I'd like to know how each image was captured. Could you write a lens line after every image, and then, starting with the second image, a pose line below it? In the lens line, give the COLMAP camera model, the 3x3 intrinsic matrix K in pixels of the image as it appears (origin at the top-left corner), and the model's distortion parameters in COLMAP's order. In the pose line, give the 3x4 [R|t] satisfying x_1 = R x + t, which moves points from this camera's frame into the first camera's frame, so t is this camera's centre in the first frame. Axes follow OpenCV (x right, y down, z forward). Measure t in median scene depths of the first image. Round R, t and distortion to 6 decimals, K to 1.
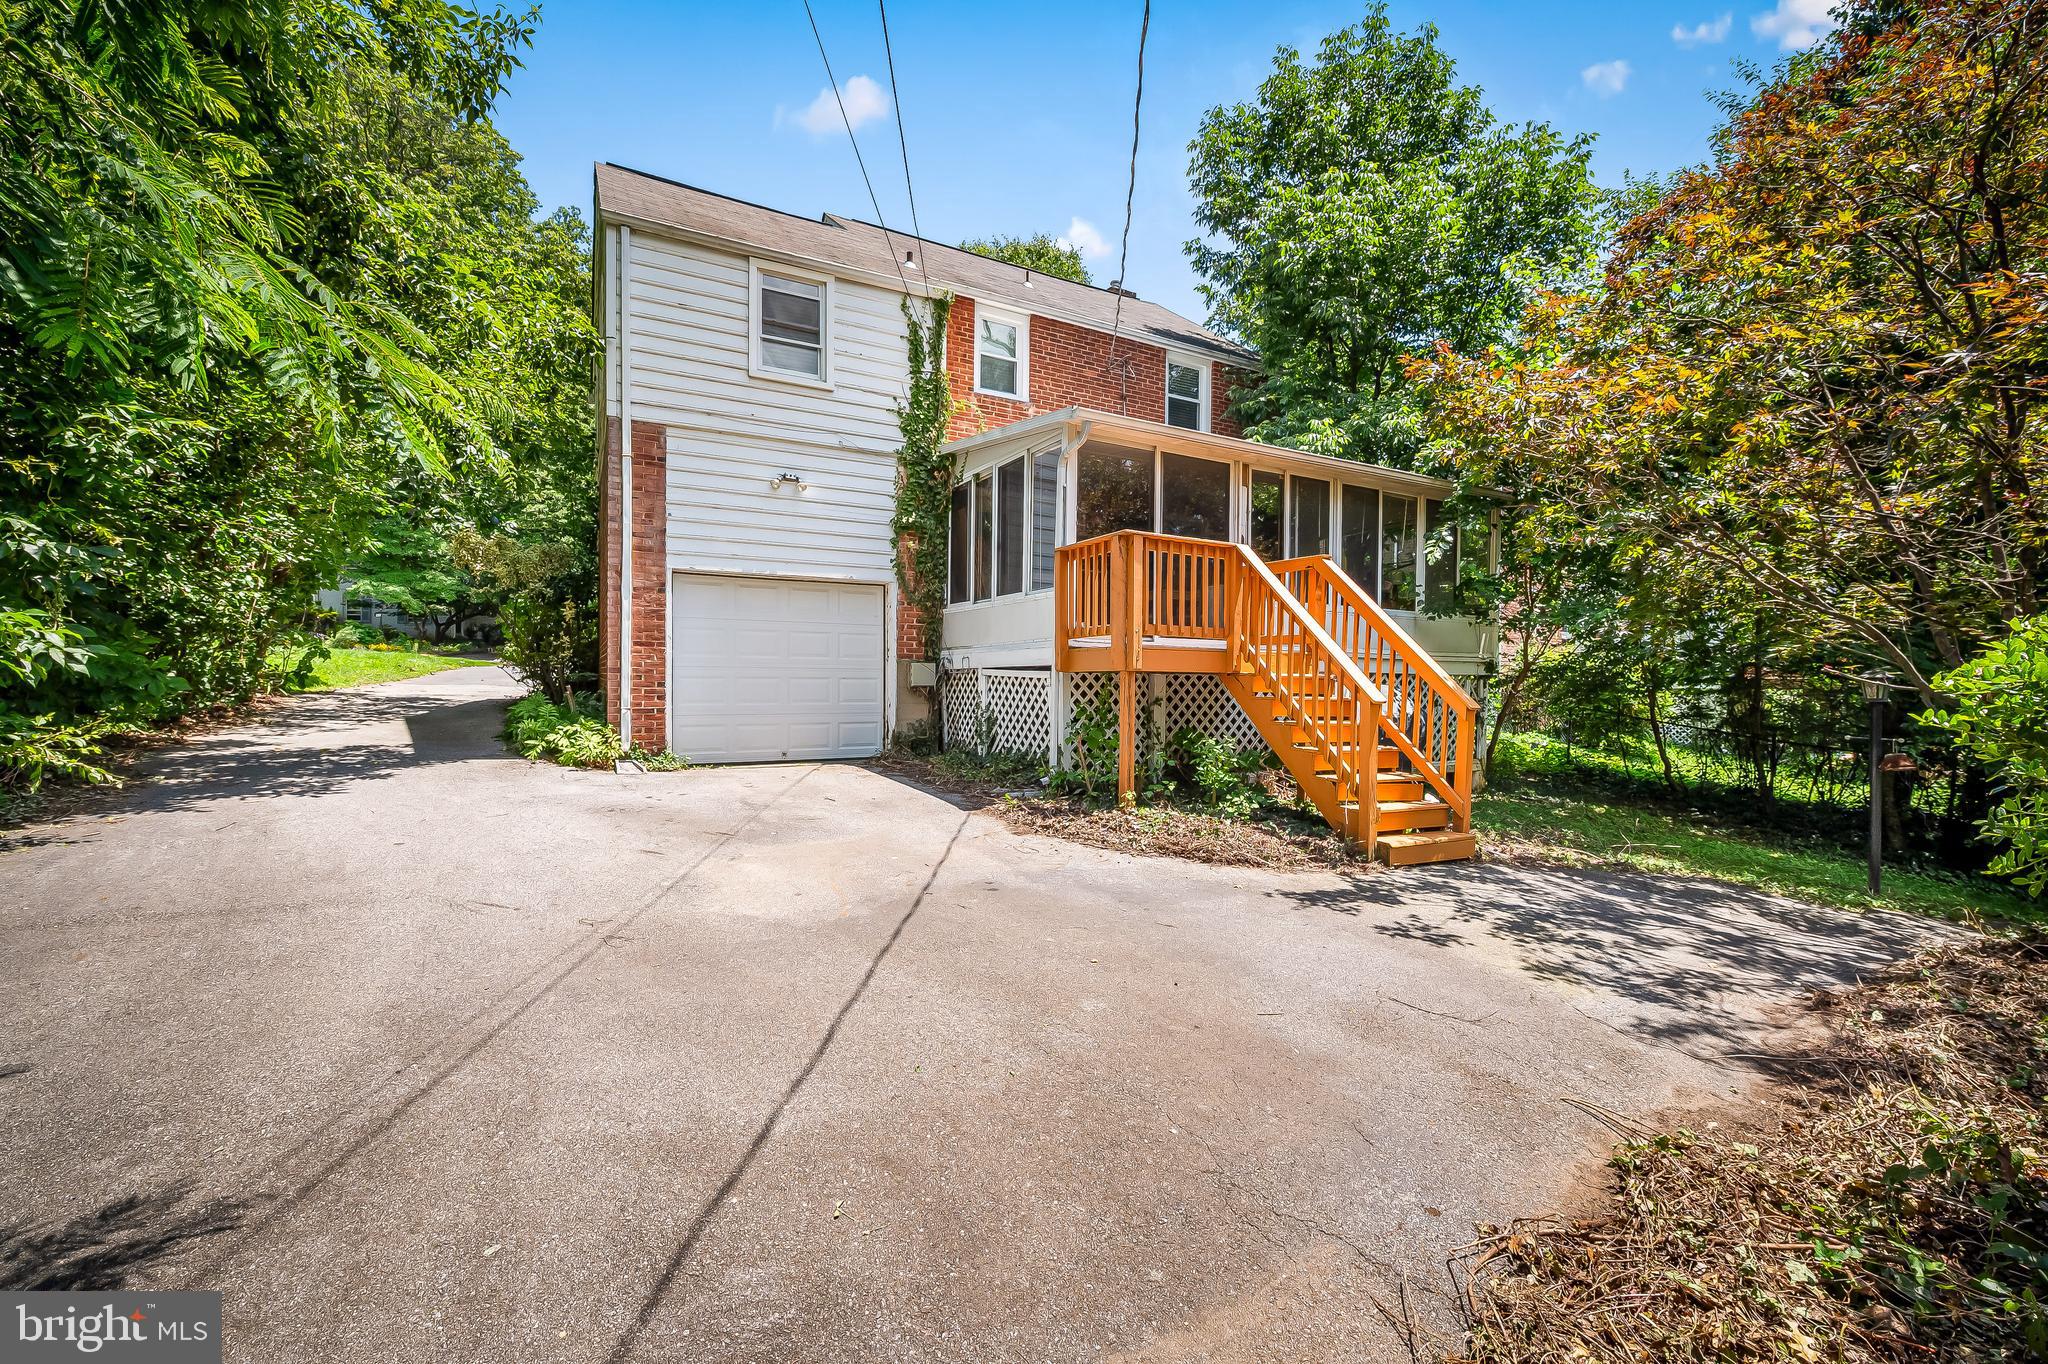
lens RADIAL K [[816.6, 0, 1024.0], [0, 816.6, 682.0], [0, 0, 1]] dist [-0.003000, -0.000441]
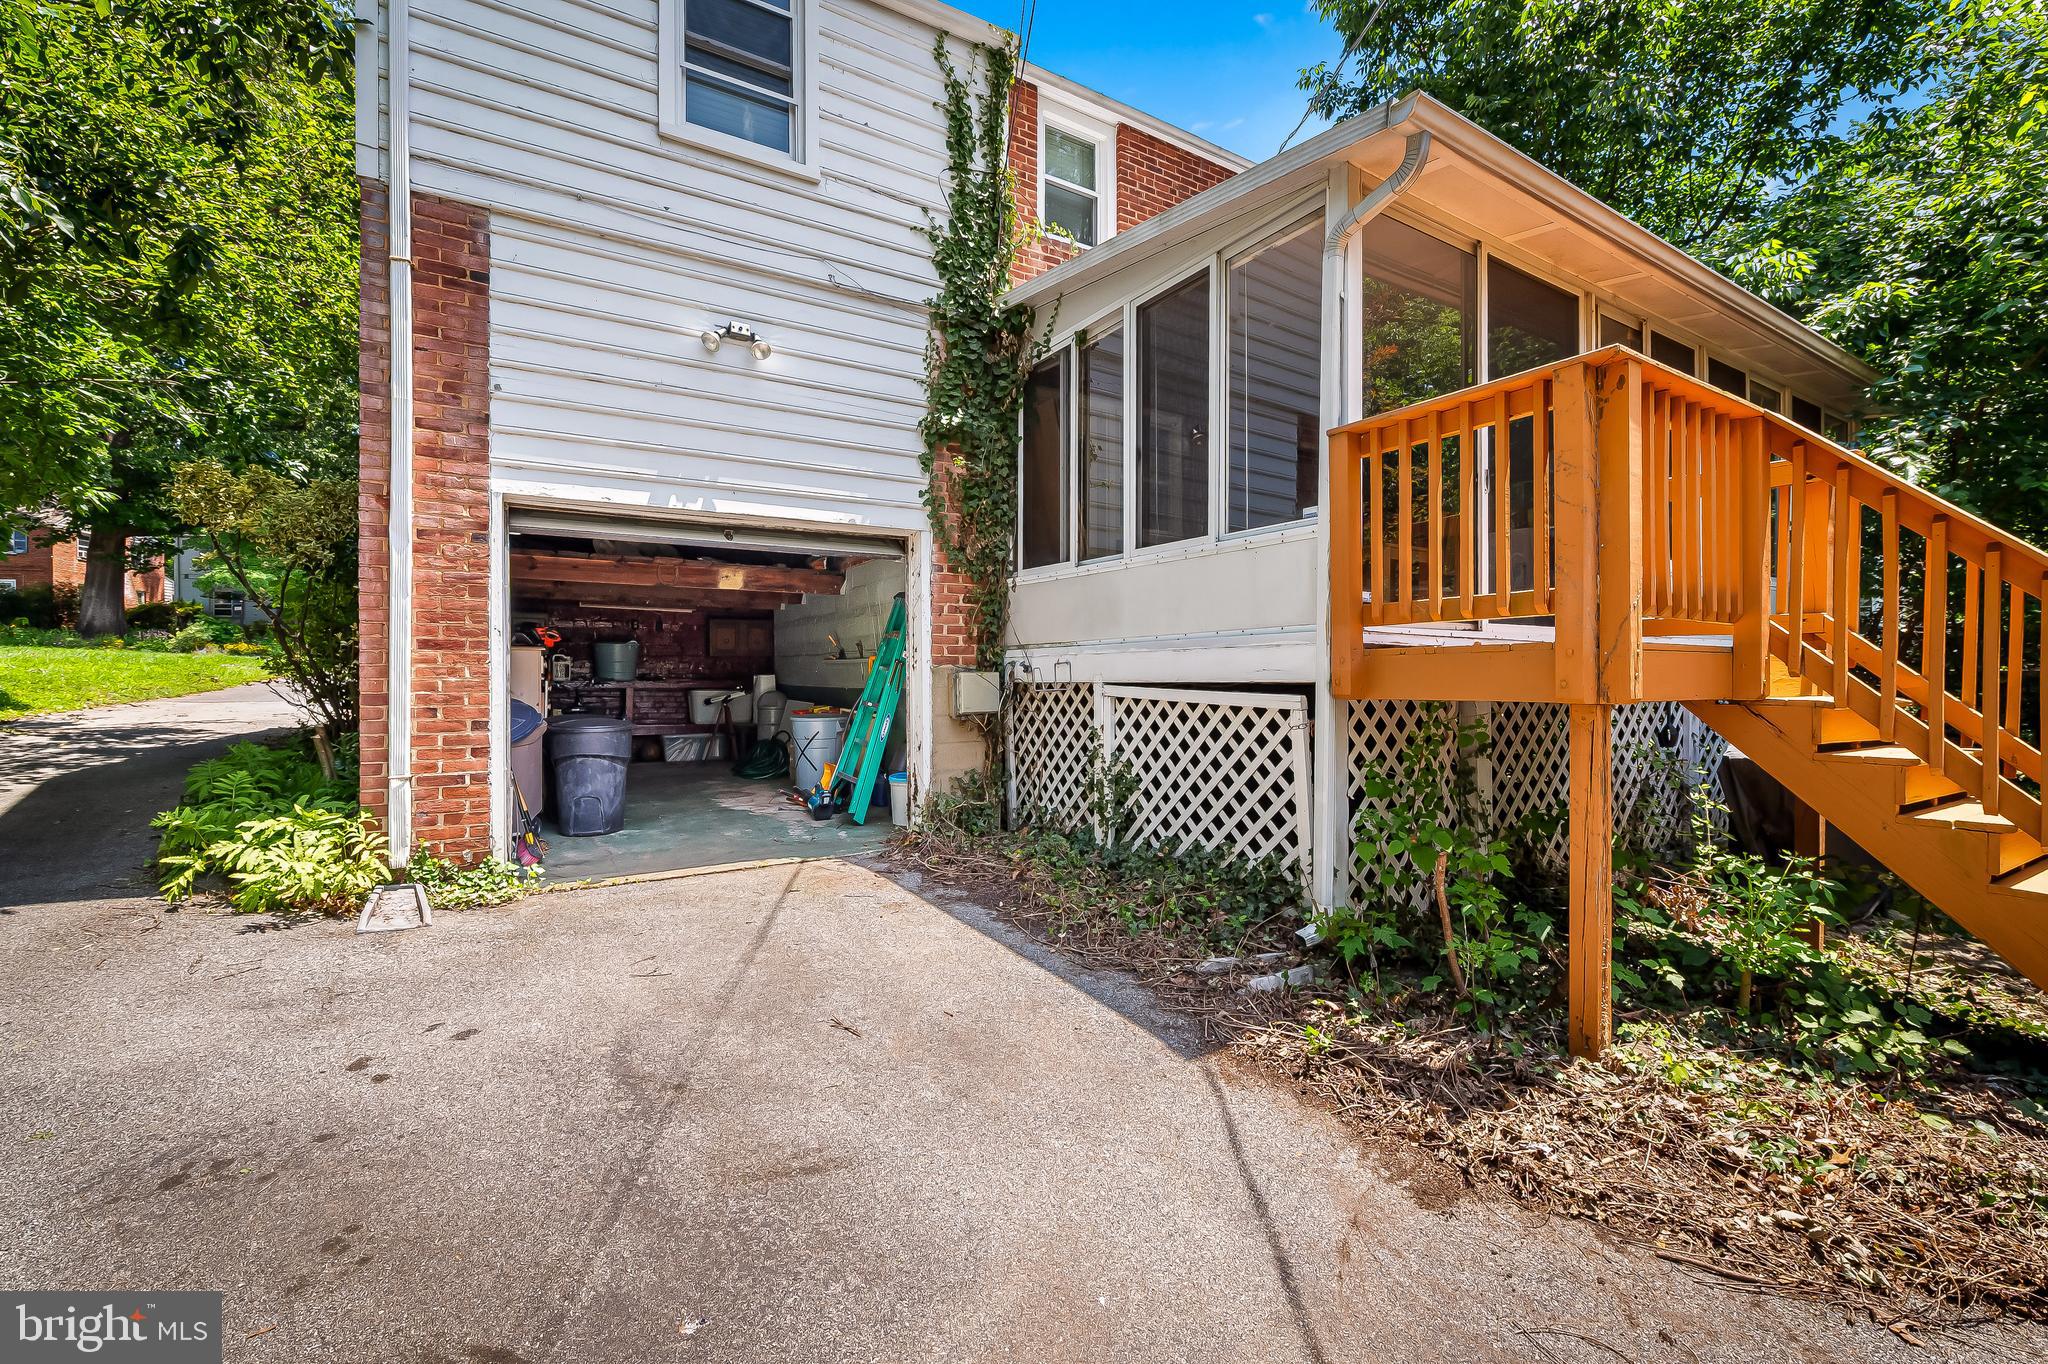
lens RADIAL K [[829.5, 0, 1021.6], [0, 829.5, 662.7], [0, 0, 1]] dist [-0.004456, -0.000183]
pose [[0.998646, -0.010181, 0.051008, -0.129750], [0.010895, 0.999846, -0.013742, -0.023228], [-0.050860, 0.014280, 0.998604, 0.444698]]
